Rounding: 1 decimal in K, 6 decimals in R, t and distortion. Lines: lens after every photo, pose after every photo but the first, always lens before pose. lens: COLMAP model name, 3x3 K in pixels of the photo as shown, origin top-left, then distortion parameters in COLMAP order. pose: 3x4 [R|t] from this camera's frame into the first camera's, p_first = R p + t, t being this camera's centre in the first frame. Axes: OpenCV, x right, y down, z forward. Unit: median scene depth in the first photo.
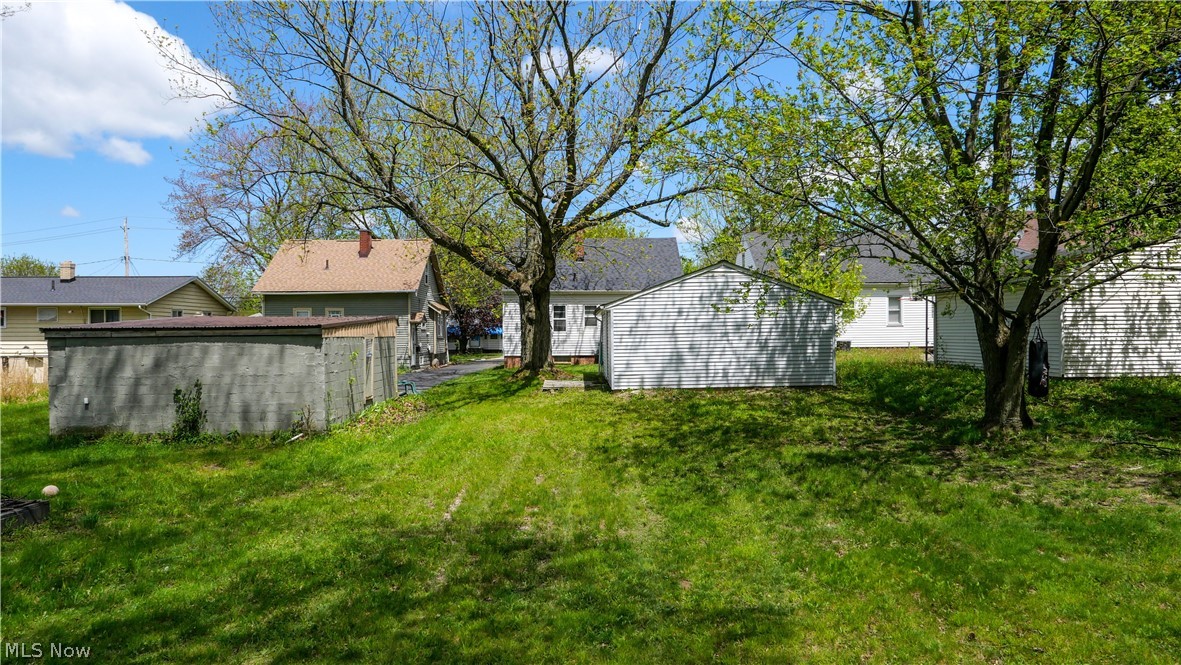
lens RADIAL K [[787.5, 0, 590.5], [0, 787.5, 332.5], [0, 0, 1]] dist [-0.012660, -0.001991]
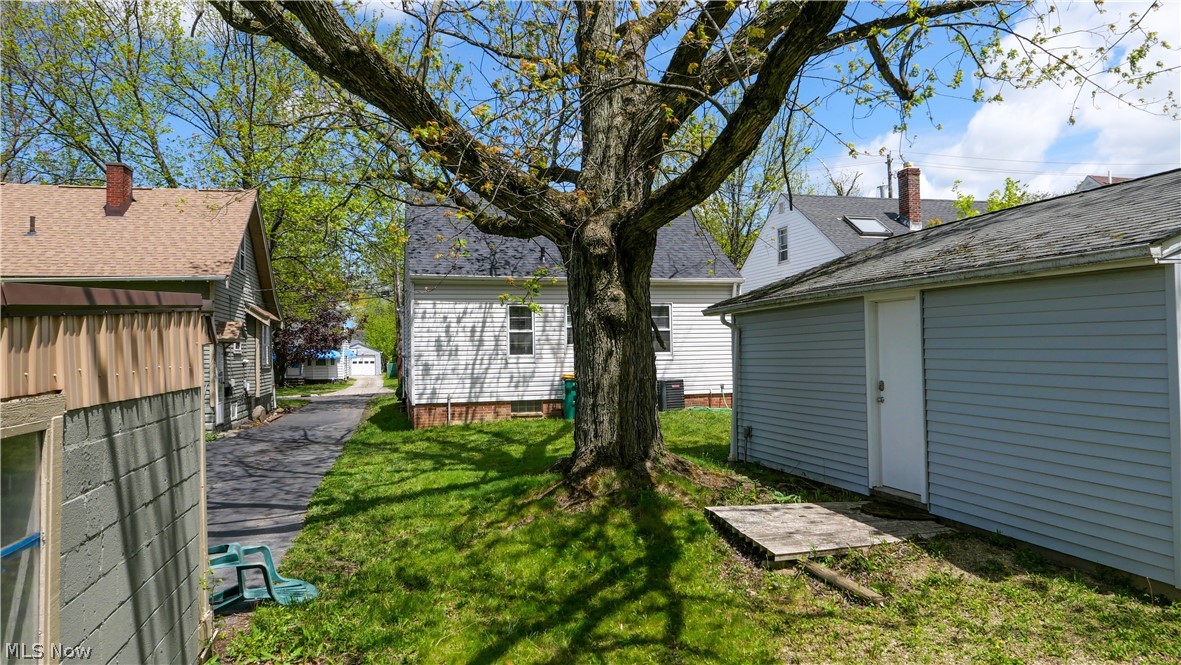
lens RADIAL K [[787.5, 0, 590.5], [0, 787.5, 332.5], [0, 0, 1]] dist [-0.012660, -0.001991]
pose [[0.970106, -0.004155, 0.242647, -0.110473], [0.010744, 0.999608, -0.025838, -0.001901], [-0.242445, 0.027672, 0.969770, 0.428050]]
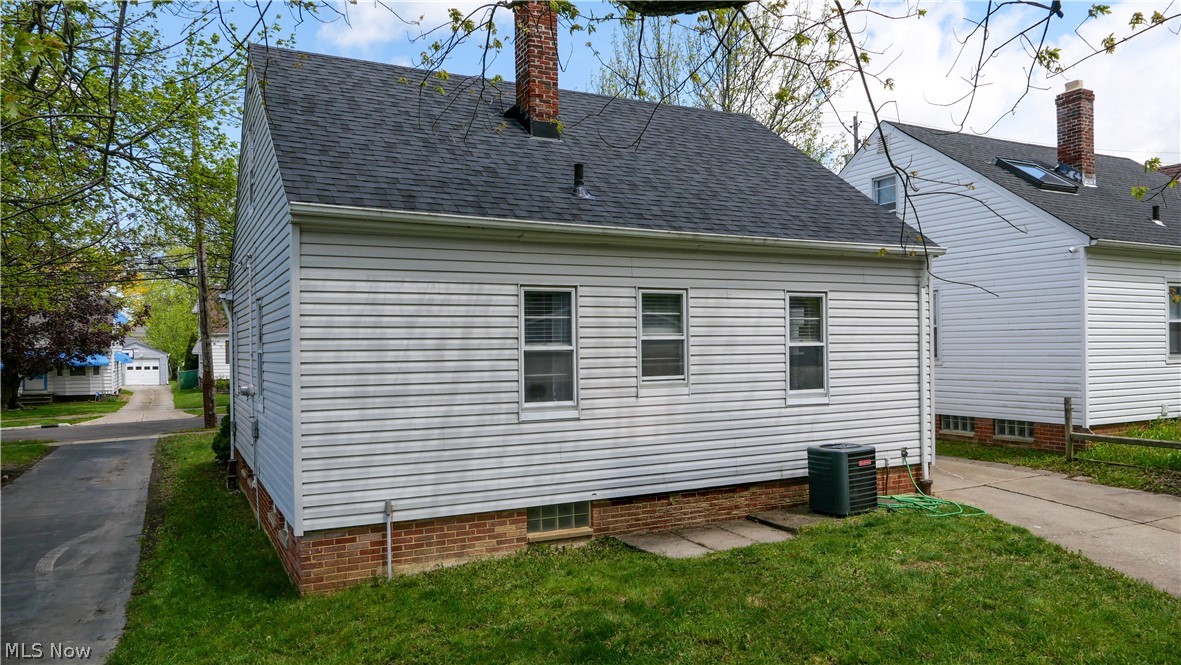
lens RADIAL K [[818.1, 0, 590.5], [0, 818.1, 332.5], [0, 0, 1]] dist [-0.003554, -0.001521]
pose [[0.892501, 0.000687, 0.451045, -0.124766], [0.008211, 0.999808, -0.017769, -0.015736], [-0.450970, 0.019562, 0.892324, 0.701722]]
